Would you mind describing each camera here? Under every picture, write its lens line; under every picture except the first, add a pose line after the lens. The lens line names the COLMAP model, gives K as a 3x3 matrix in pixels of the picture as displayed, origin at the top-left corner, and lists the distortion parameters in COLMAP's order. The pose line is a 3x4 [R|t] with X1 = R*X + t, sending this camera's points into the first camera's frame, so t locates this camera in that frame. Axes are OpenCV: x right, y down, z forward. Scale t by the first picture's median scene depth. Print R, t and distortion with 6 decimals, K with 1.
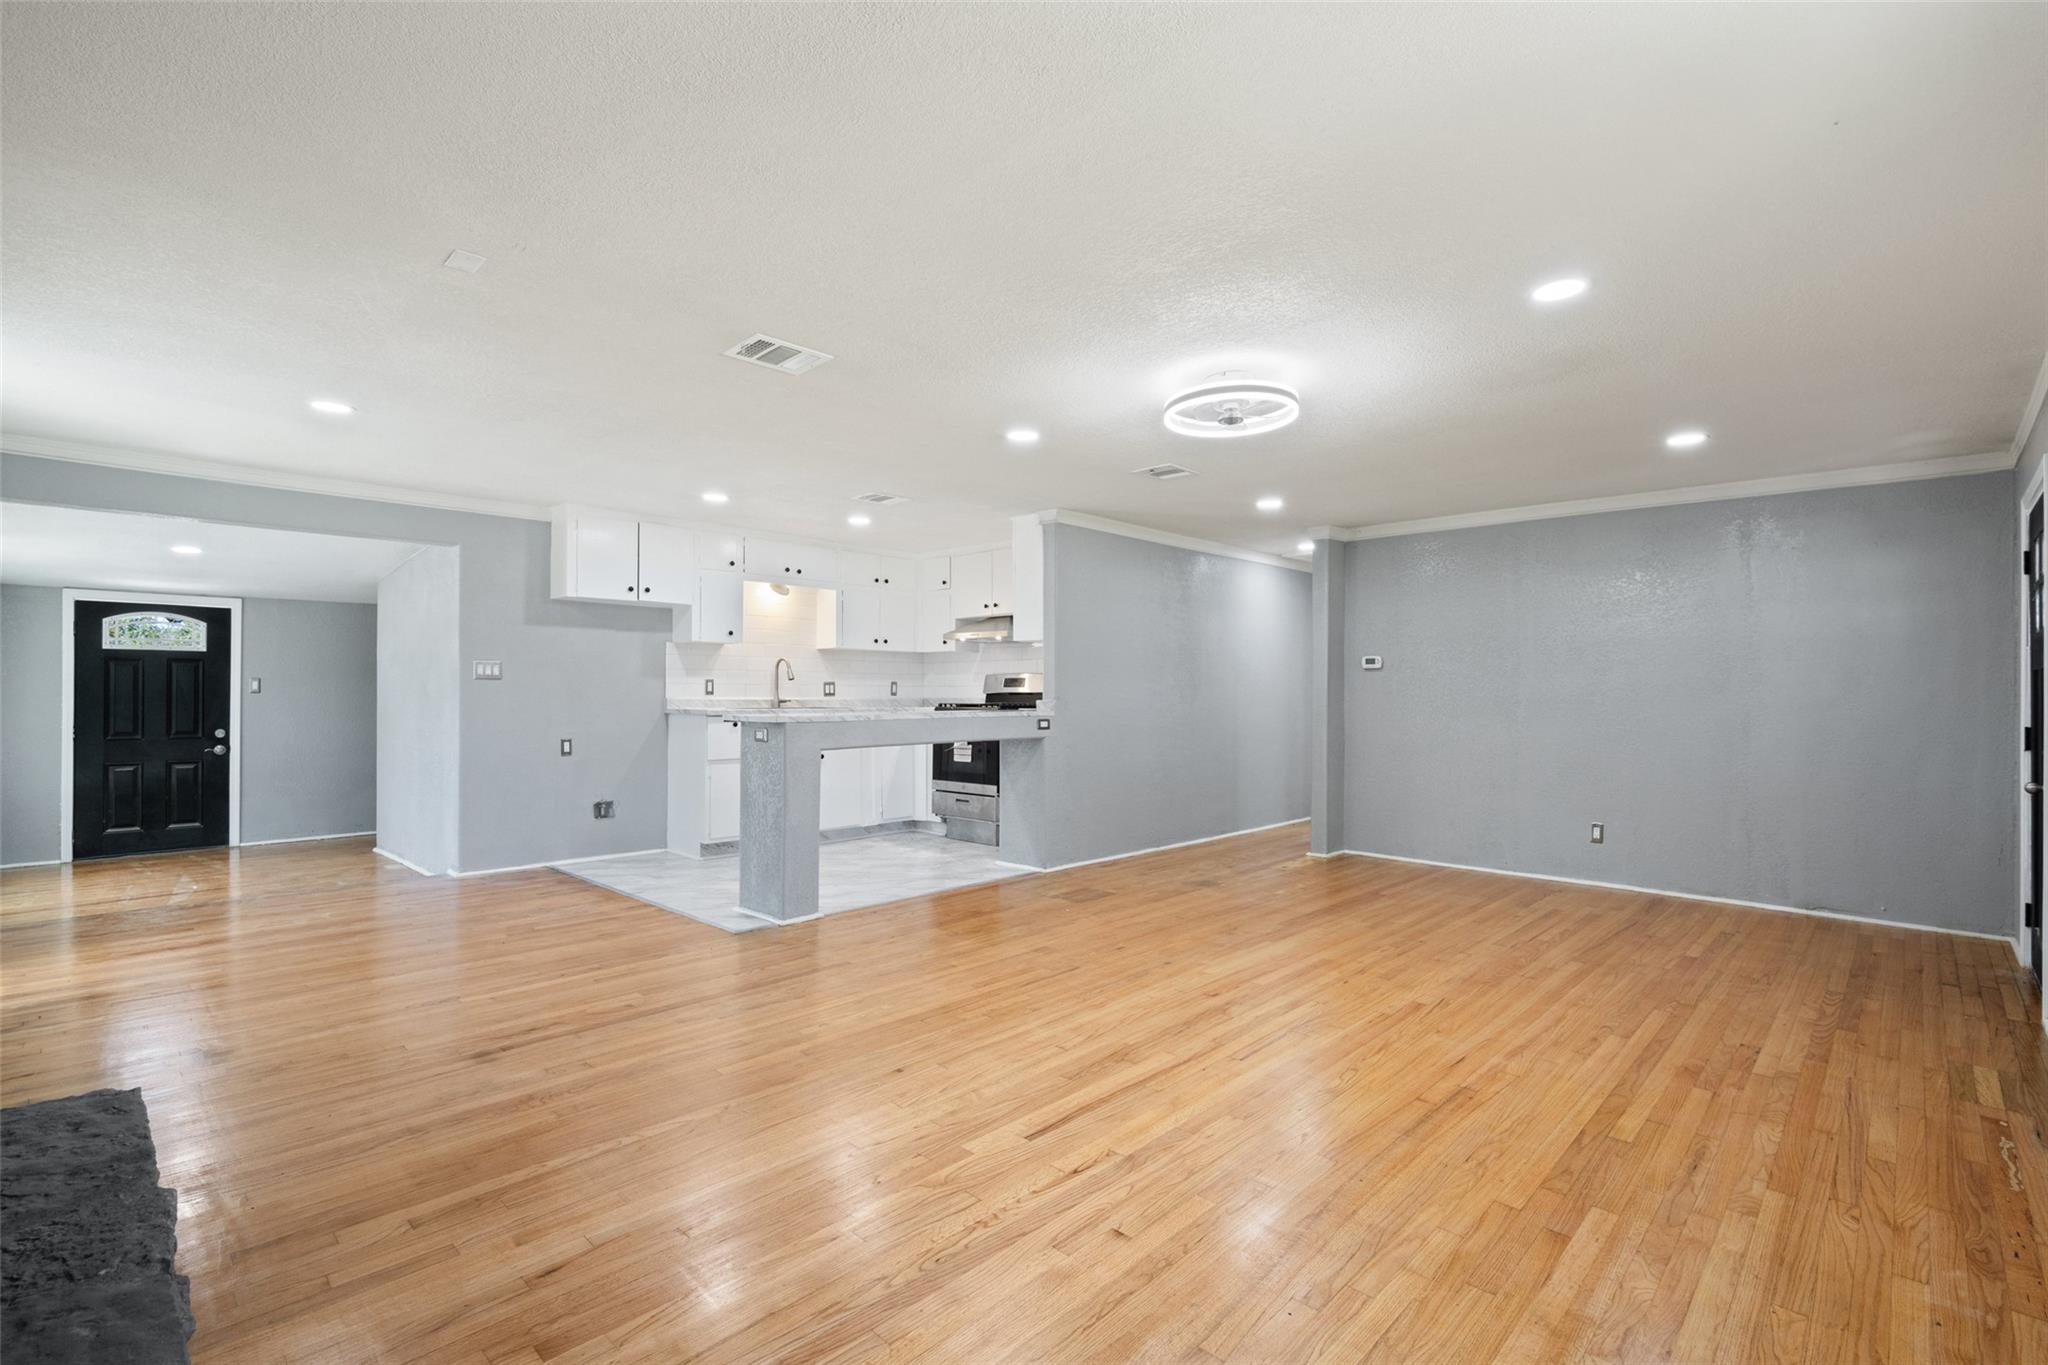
lens RADIAL K [[929.1, 0, 1030.2], [0, 929.1, 683.4], [0, 0, 1]] dist [0.005212, -0.002621]
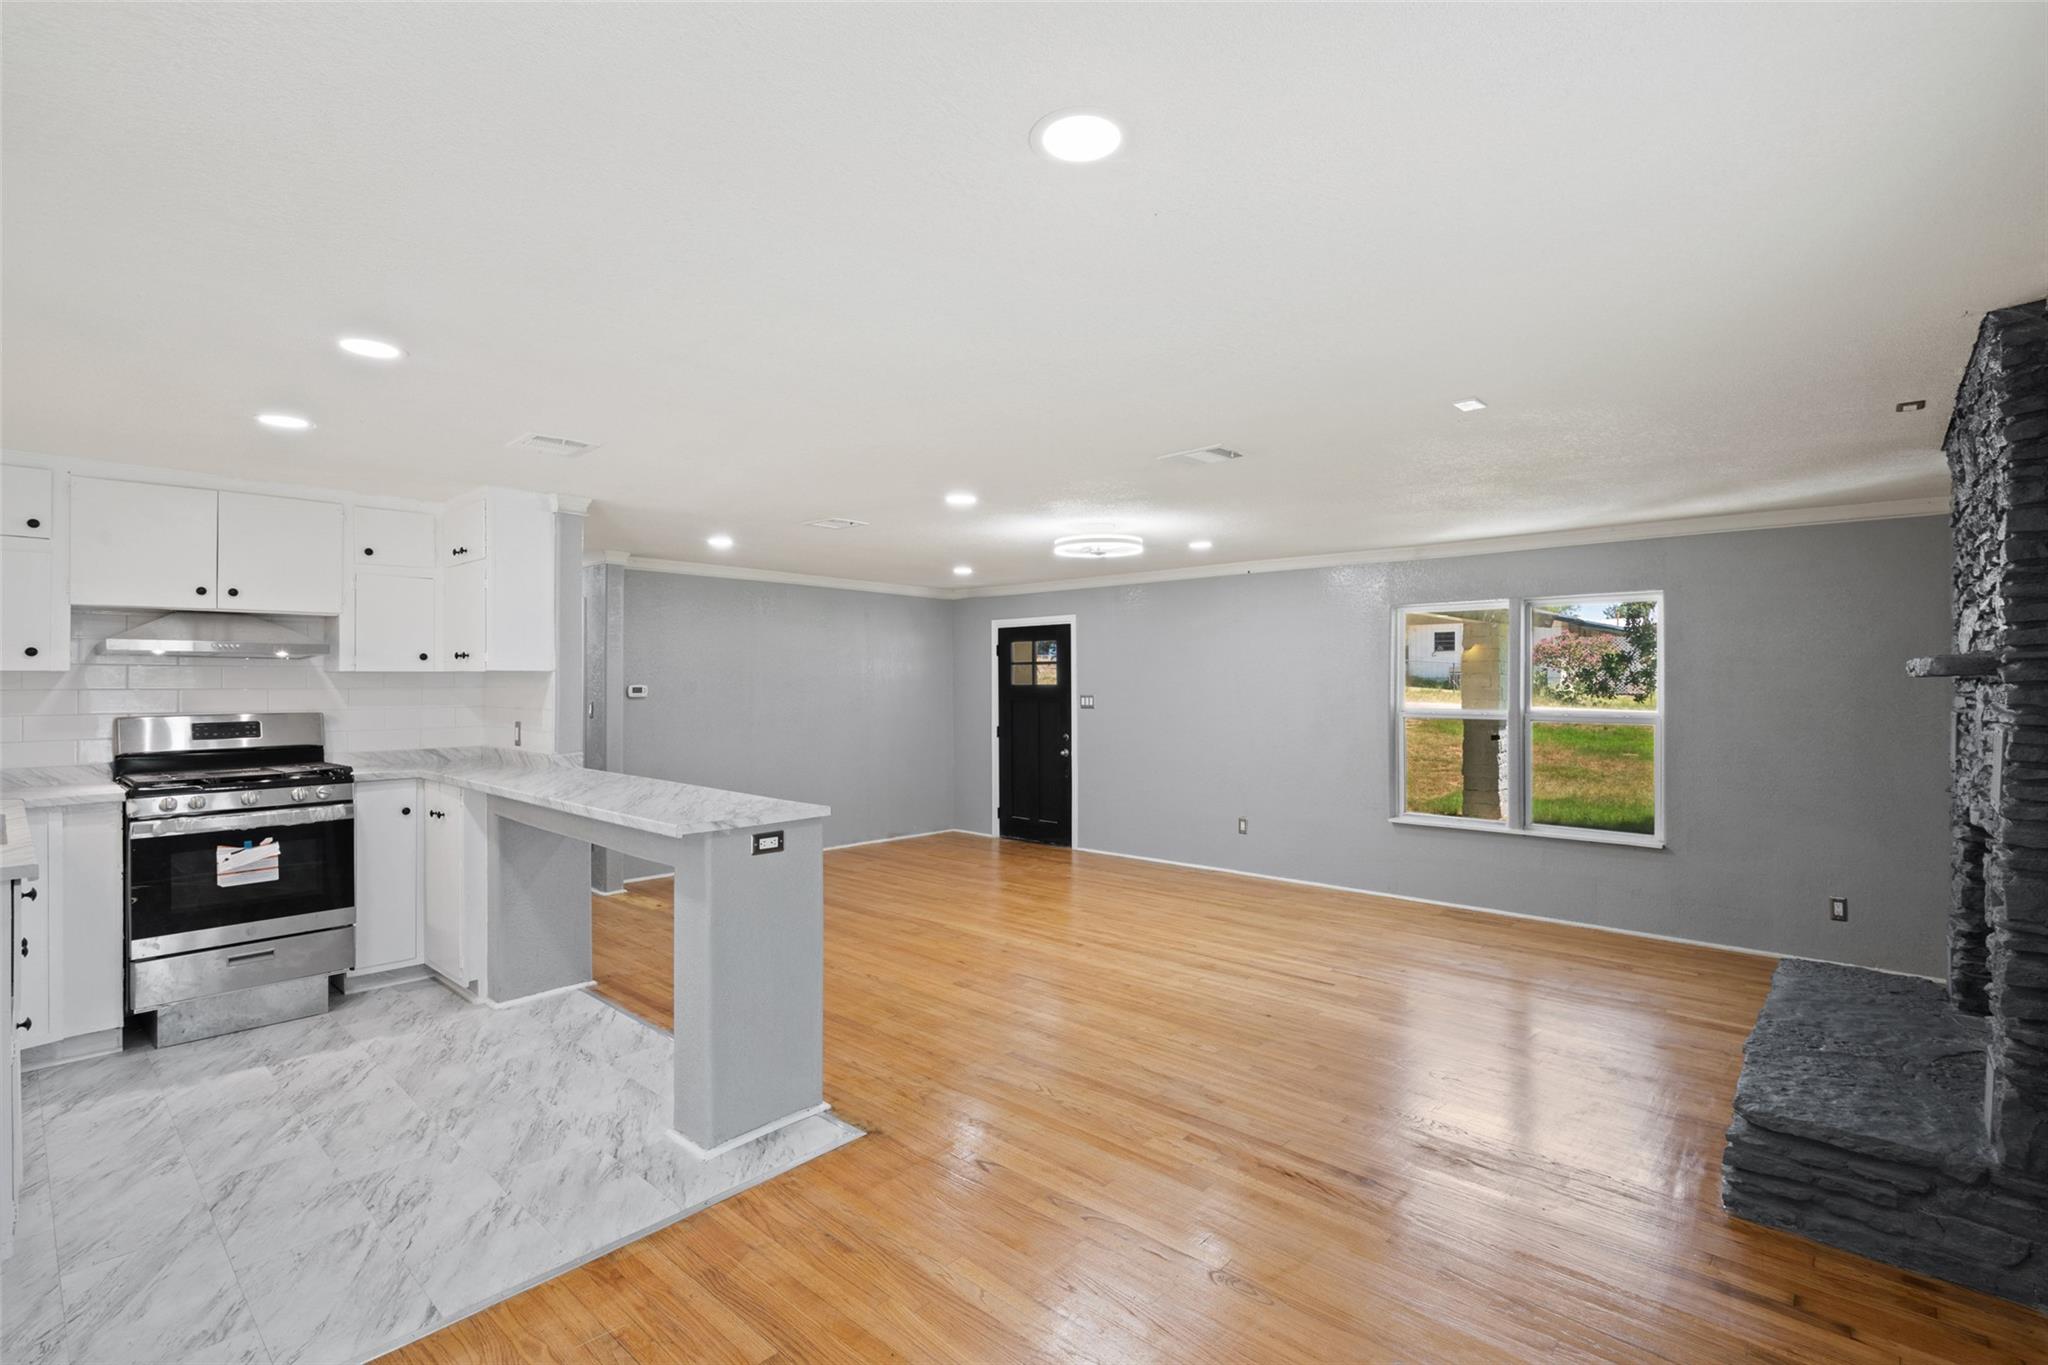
lens RADIAL K [[929.1, 0, 1022.1], [0, 929.1, 673.5], [0, 0, 1]] dist [0.005212, -0.002621]
pose [[-0.023606, 0.003372, 0.999716, -1.162611], [-0.008091, 0.999961, -0.003564, -0.073423], [-0.999689, -0.008173, -0.023578, 1.057245]]
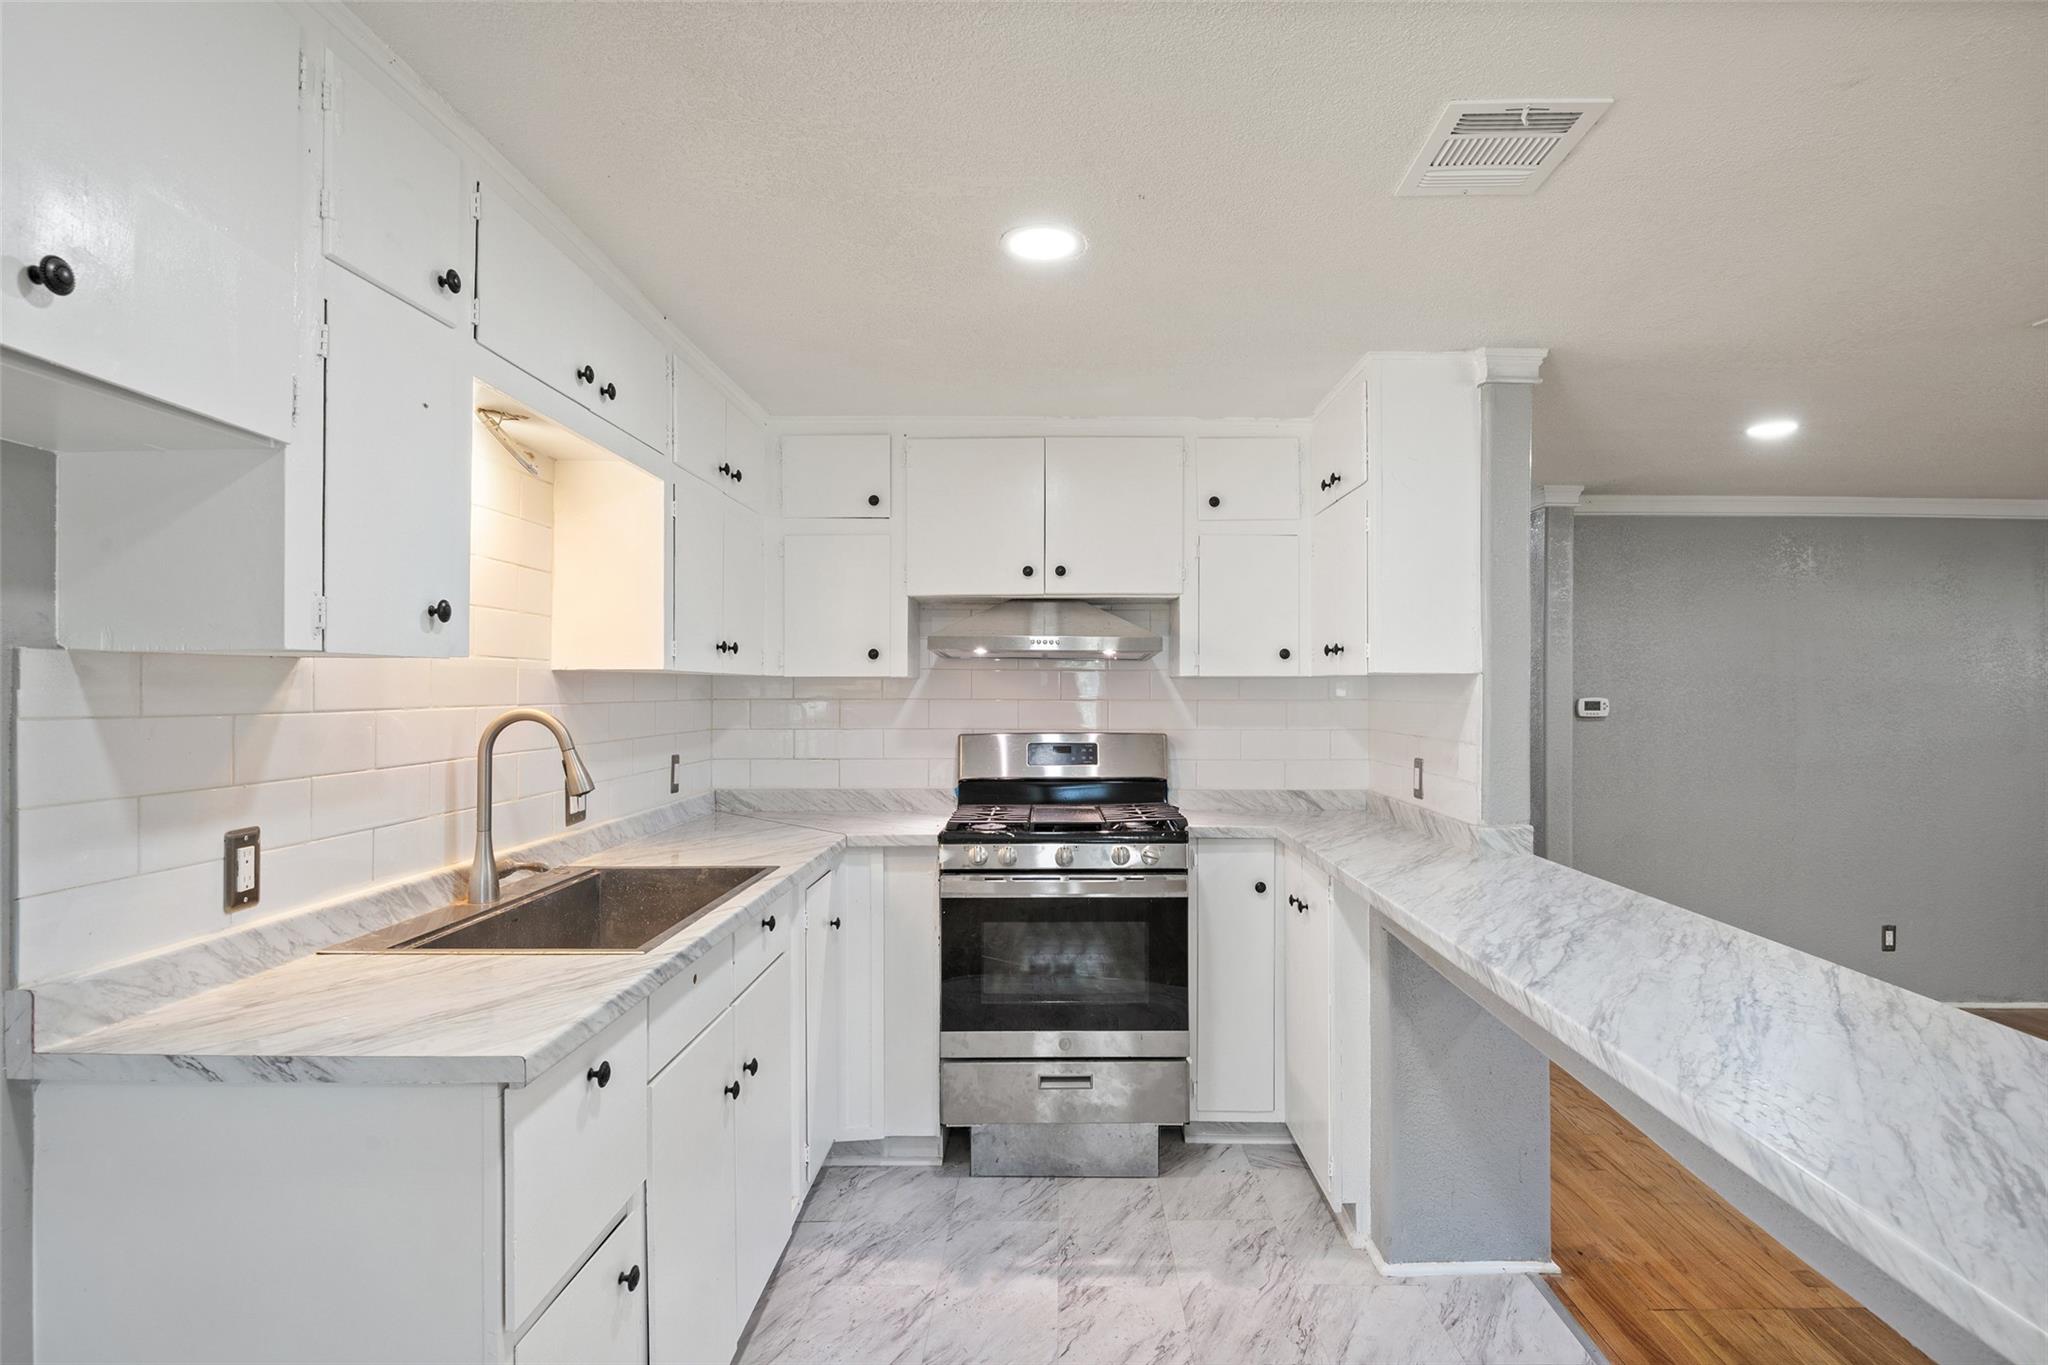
lens RADIAL K [[977.8, 0, 1039.7], [0, 977.8, 681.4], [0, 0, 1]] dist [-0.019191, -0.000488]
pose [[0.743341, 0.002927, 0.668907, -0.649937], [-0.005682, 0.999982, 0.001939, -0.070167], [-0.668889, -0.005242, 0.743344, 1.325304]]
